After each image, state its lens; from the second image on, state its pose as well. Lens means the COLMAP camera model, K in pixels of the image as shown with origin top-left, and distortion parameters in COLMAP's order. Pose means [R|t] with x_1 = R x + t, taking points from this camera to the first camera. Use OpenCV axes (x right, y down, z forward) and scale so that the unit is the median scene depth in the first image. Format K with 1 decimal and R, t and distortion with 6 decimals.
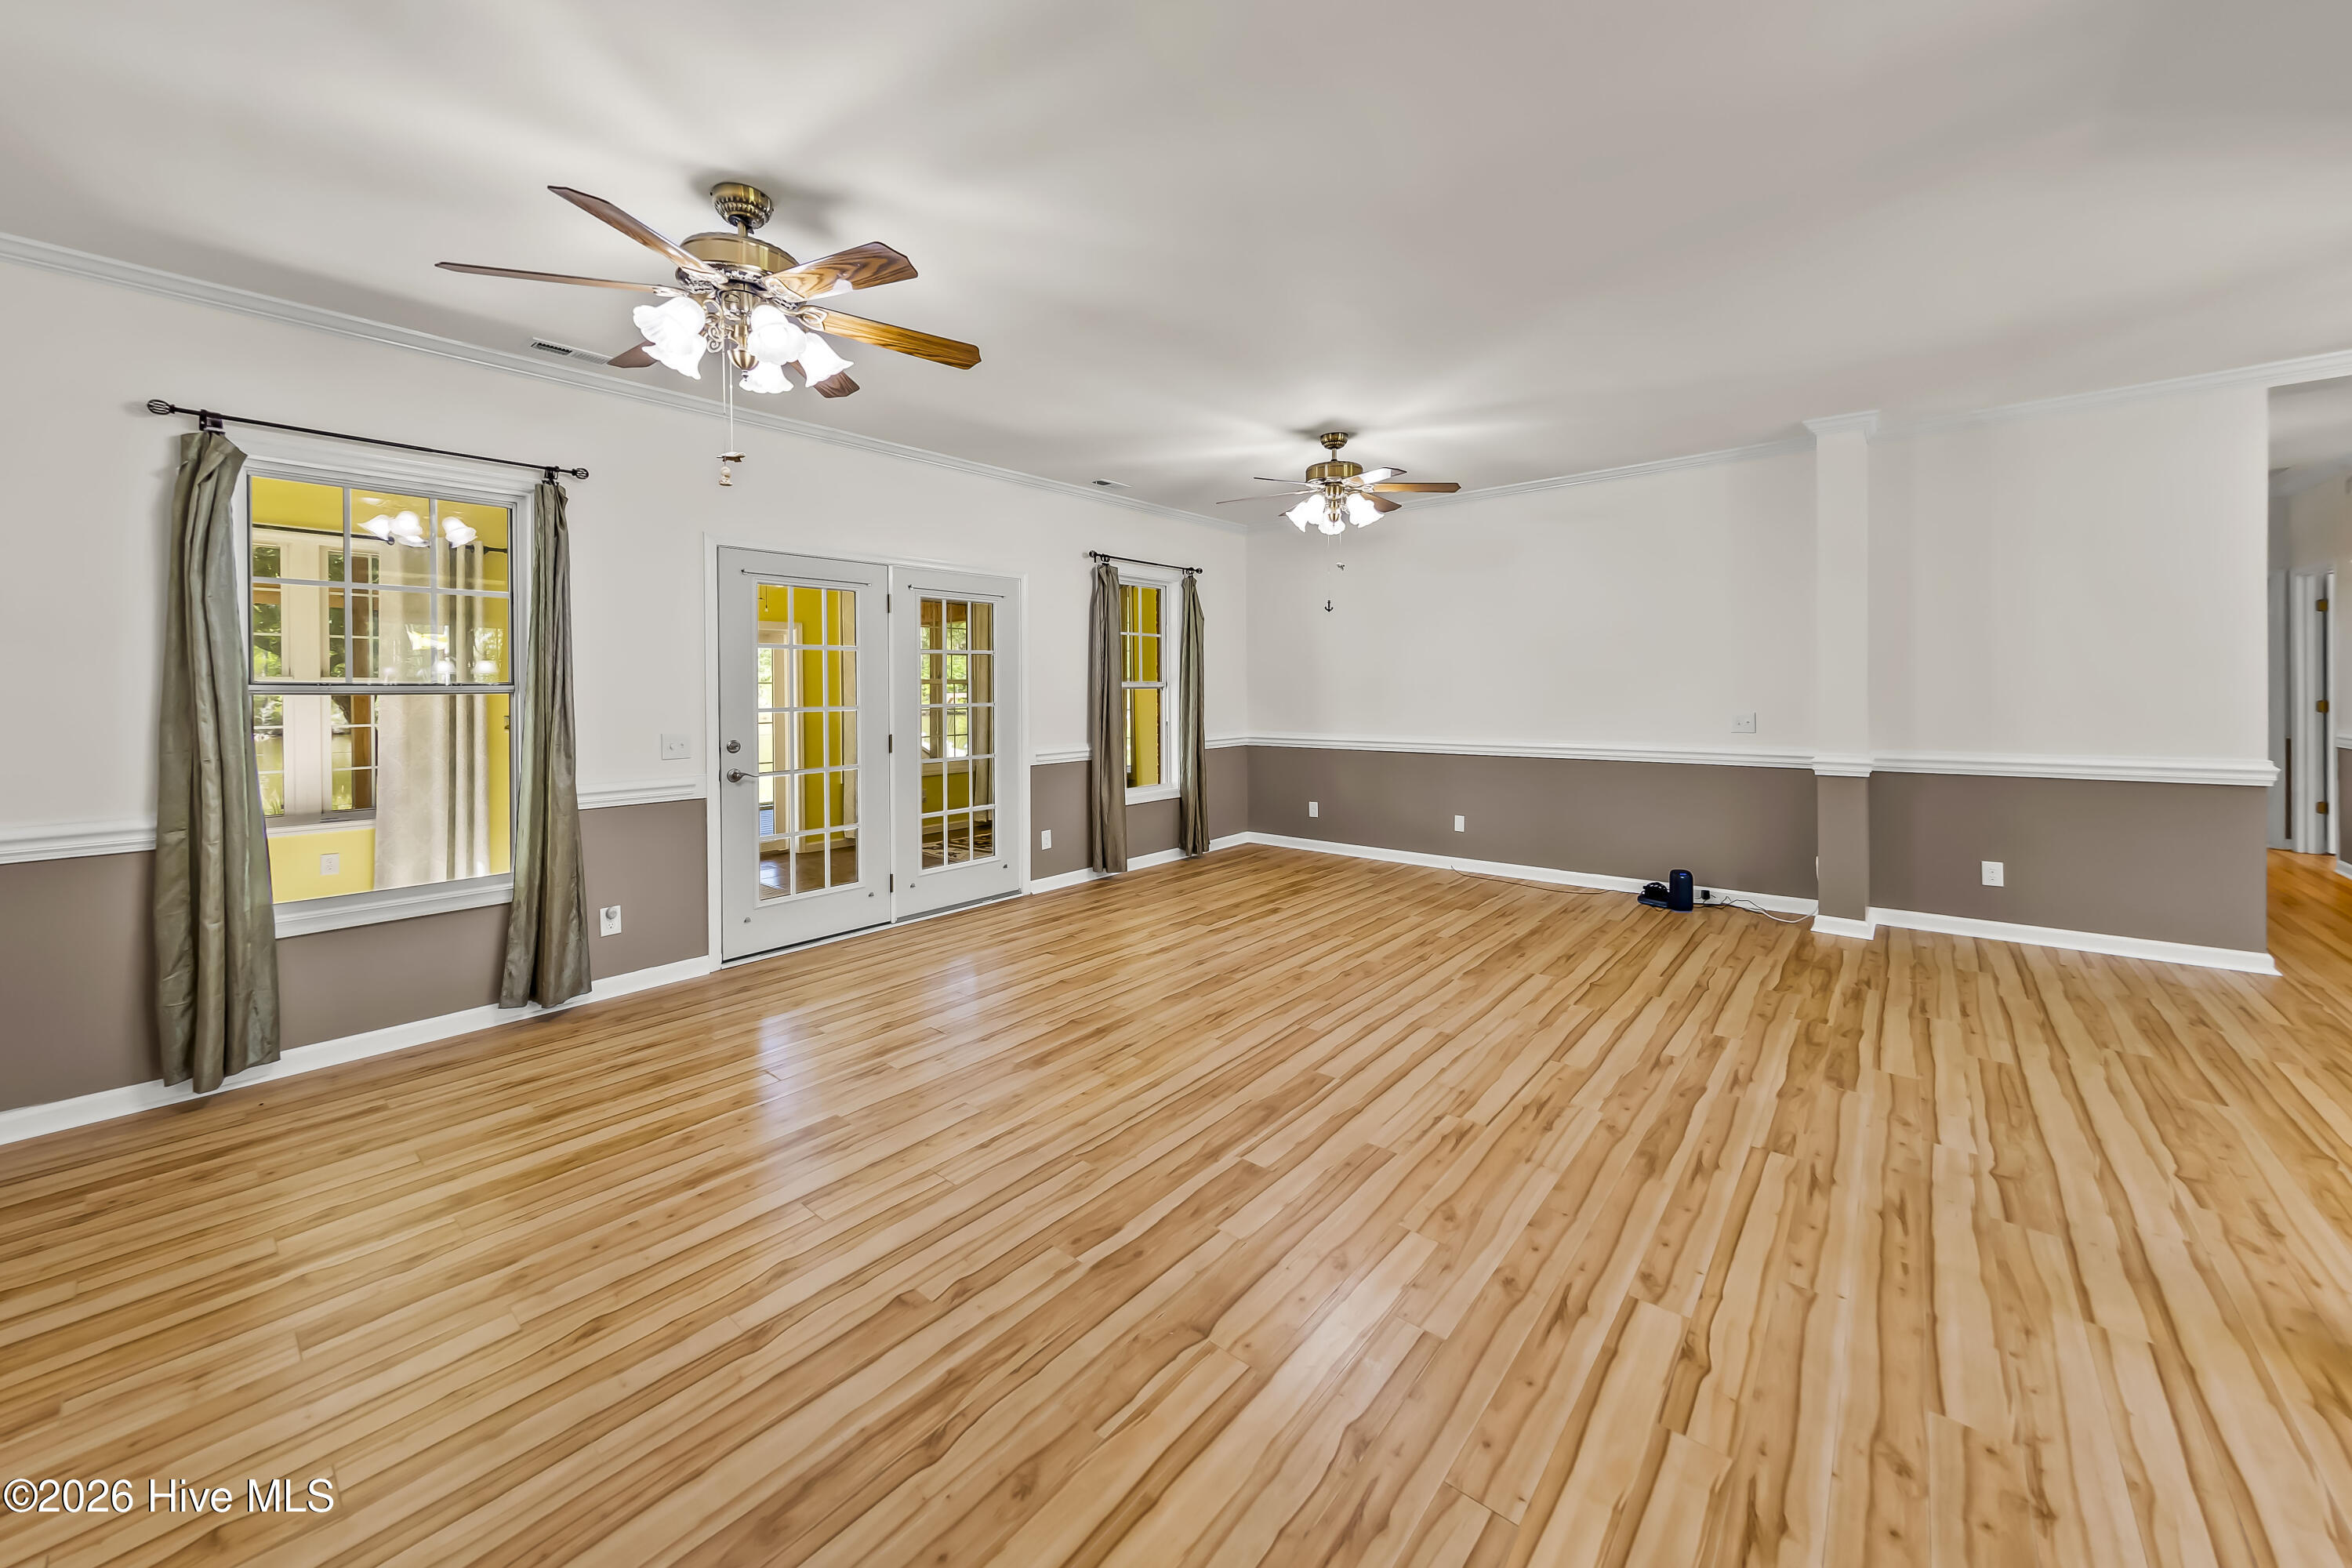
lens RADIAL K [[867.6, 0, 1178.3], [0, 867.6, 699.0], [0, 0, 1]] dist [0.000242, -0.000333]
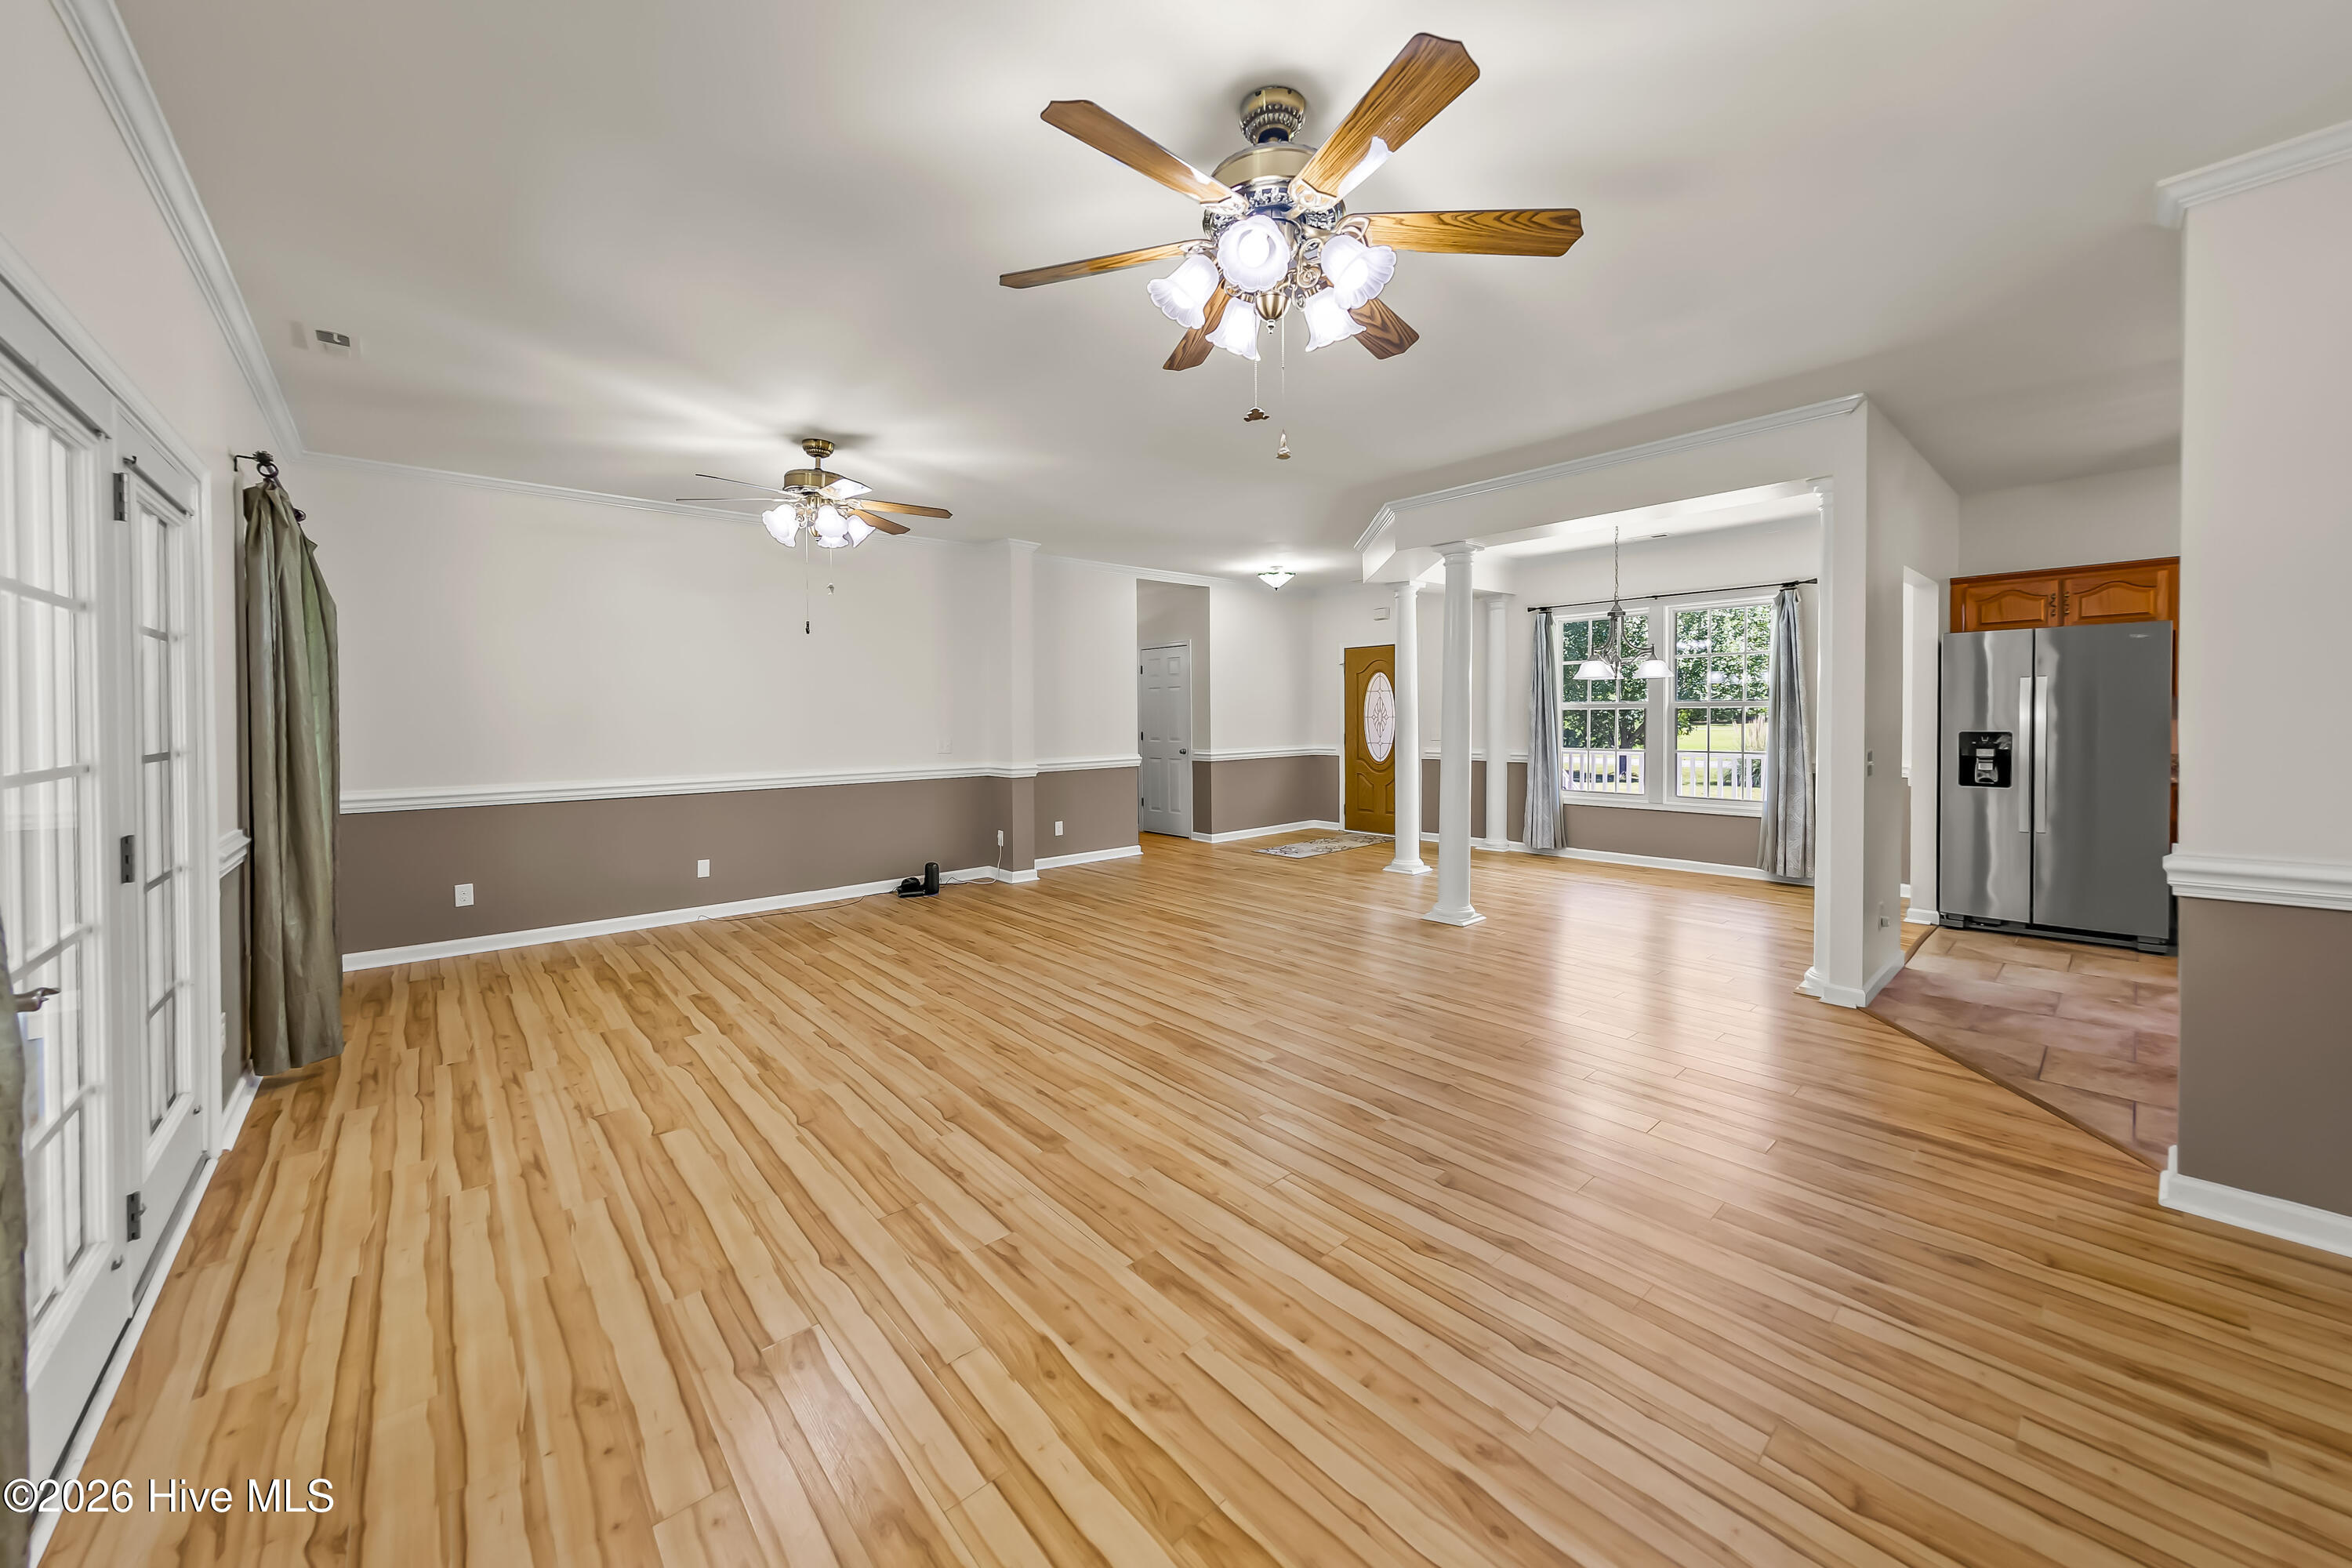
lens RADIAL K [[851.5, 0, 1189.3], [0, 851.5, 725.9], [0, 0, 1]] dist [0.000004, 0.000208]
pose [[0.135470, -0.004772, 0.990770, -0.877686], [0.020274, 0.999792, 0.002043, -0.000095], [-0.990574, 0.019811, 0.135539, 0.645691]]
